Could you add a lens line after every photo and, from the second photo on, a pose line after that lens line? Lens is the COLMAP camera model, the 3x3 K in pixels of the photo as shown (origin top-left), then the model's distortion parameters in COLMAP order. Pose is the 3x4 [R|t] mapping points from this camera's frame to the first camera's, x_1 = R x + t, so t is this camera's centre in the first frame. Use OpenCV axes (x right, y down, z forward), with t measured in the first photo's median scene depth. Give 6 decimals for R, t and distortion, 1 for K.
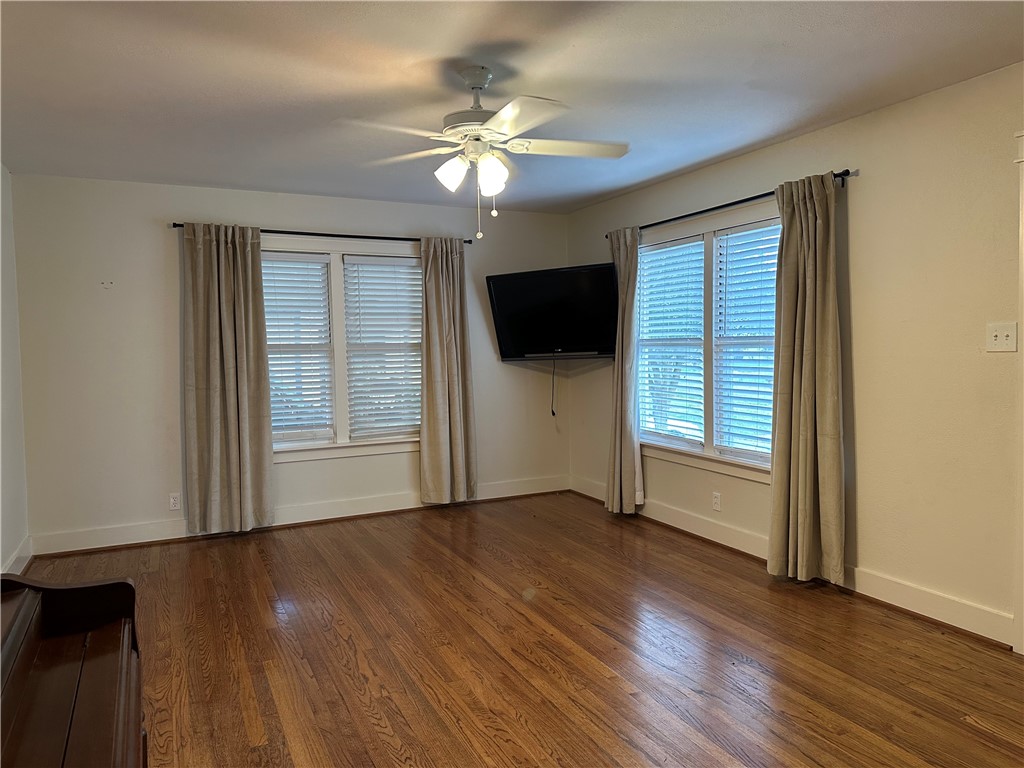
lens RADIAL K [[714.2, 0, 518.9], [0, 714.2, 378.1], [0, 0, 1]] dist [0.064364, -0.080583]
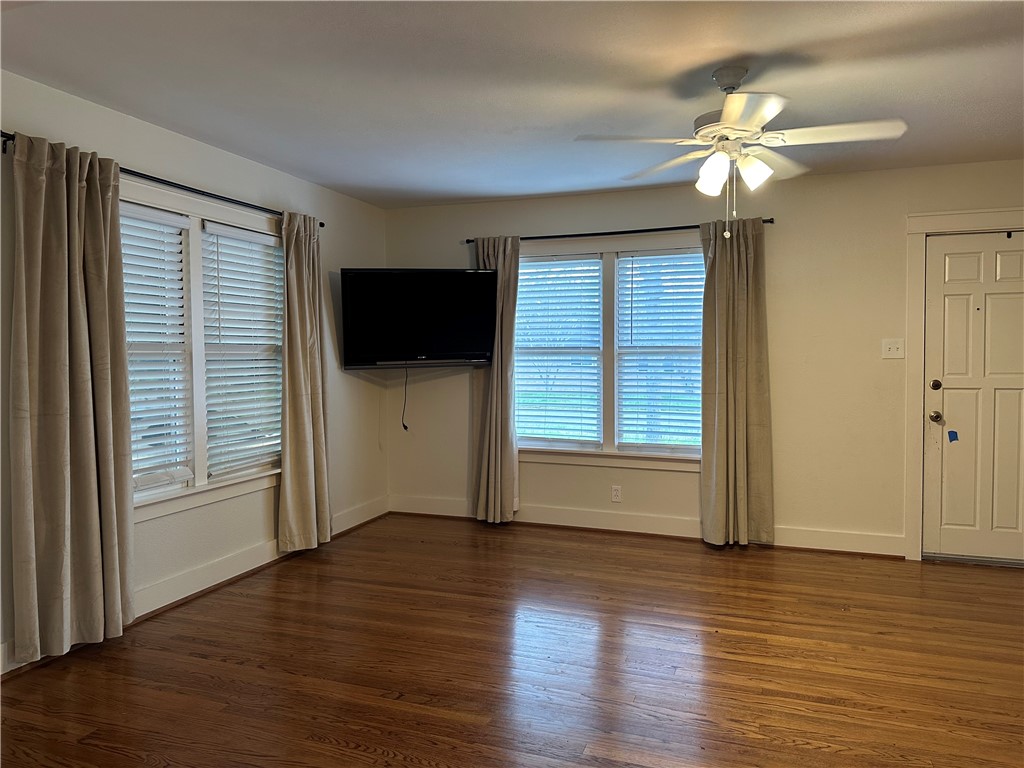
lens RADIAL K [[714.2, 0, 515.7], [0, 714.2, 373.1], [0, 0, 1]] dist [0.064364, -0.080583]
pose [[0.708439, -0.005630, 0.705750, -0.566182], [0.021318, 0.999683, -0.013424, -0.004173], [-0.705450, 0.024556, 0.708334, 0.293973]]
